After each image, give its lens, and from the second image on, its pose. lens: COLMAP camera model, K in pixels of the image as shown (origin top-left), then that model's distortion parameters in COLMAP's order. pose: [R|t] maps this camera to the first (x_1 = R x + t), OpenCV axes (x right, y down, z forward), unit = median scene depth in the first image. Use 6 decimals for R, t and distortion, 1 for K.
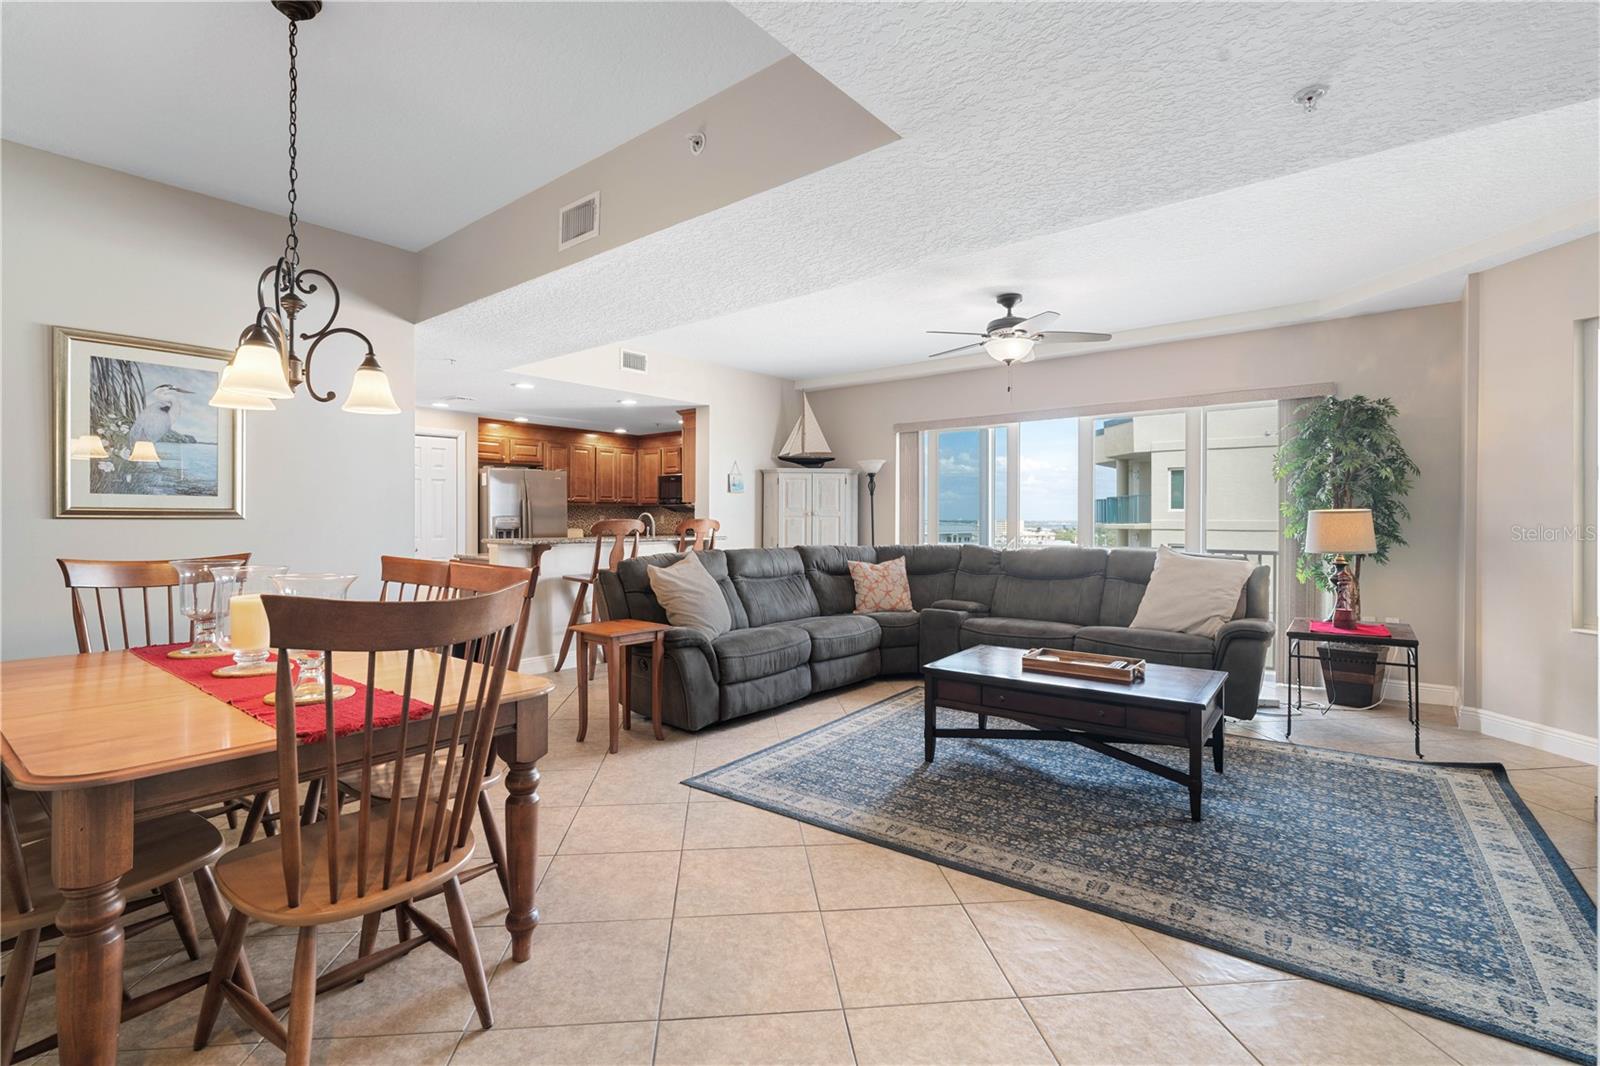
lens RADIAL K [[732.3, 0, 791.9], [0, 732.3, 528.6], [0, 0, 1]] dist [-0.001759, 0.000933]
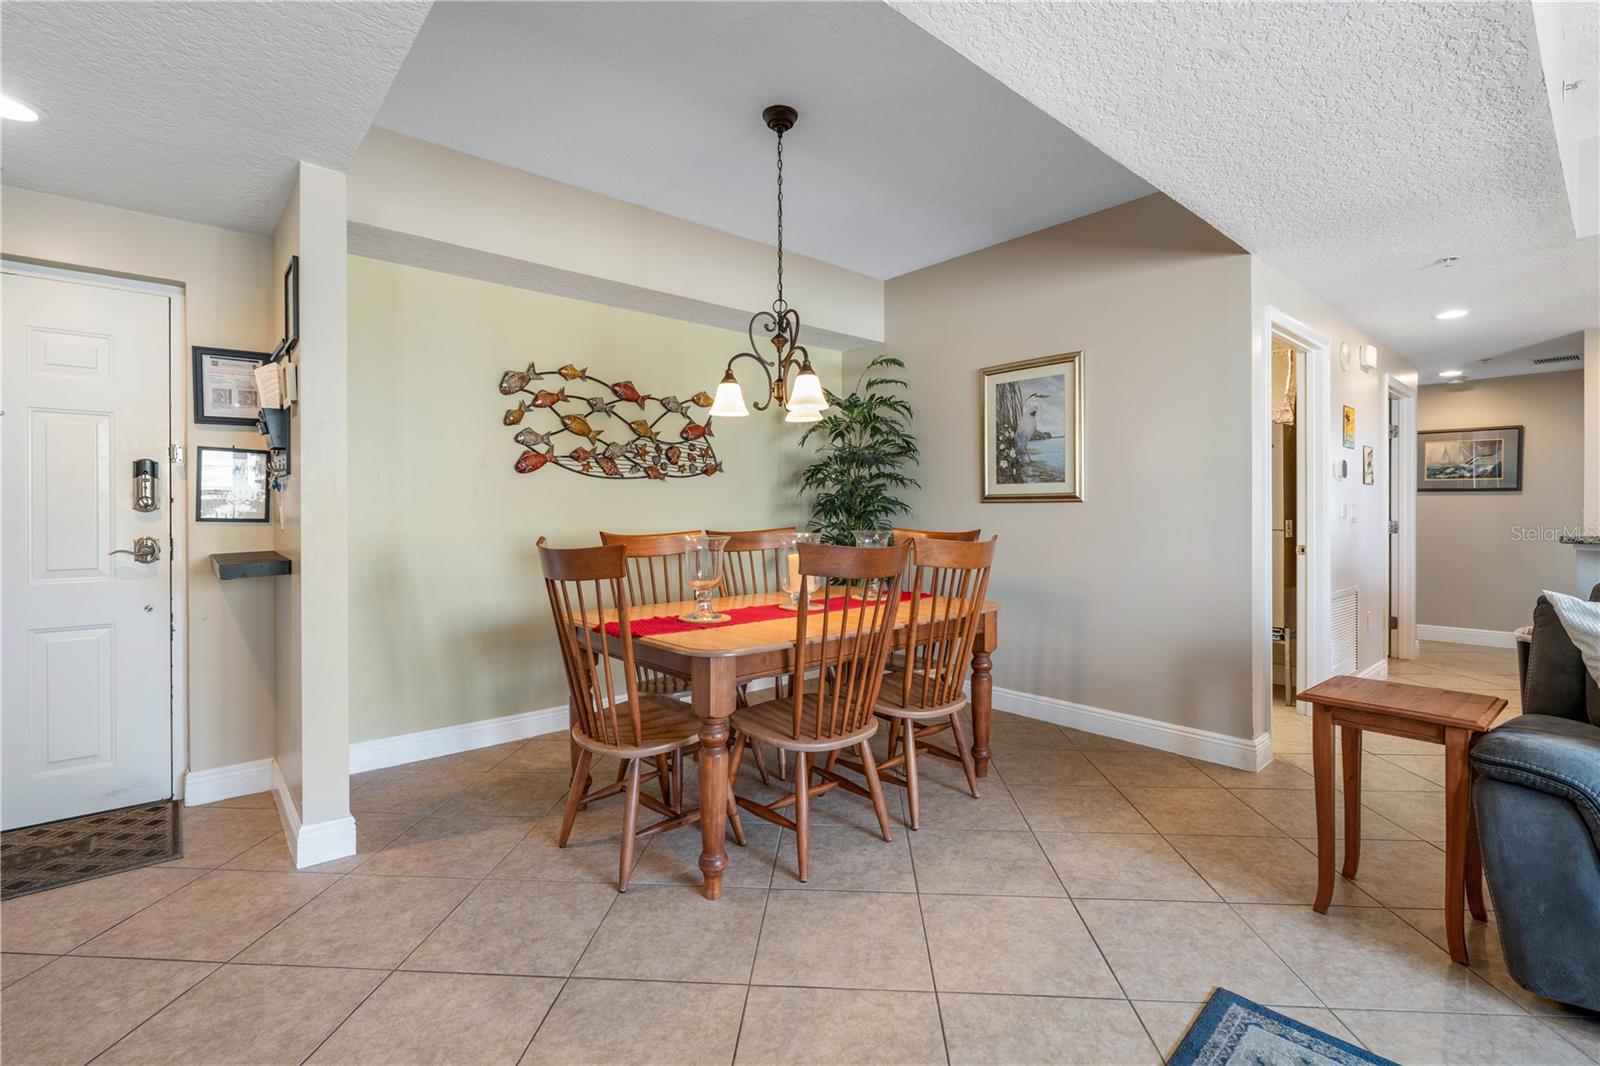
lens RADIAL K [[732.3, 0, 811.6], [0, 732.3, 509.2], [0, 0, 1]] dist [-0.001759, 0.000933]
pose [[-0.154746, -0.006074, -0.987936, 0.320900], [-0.013375, 0.999902, -0.004053, 0.006749], [0.987864, 0.012587, -0.154812, 0.608951]]
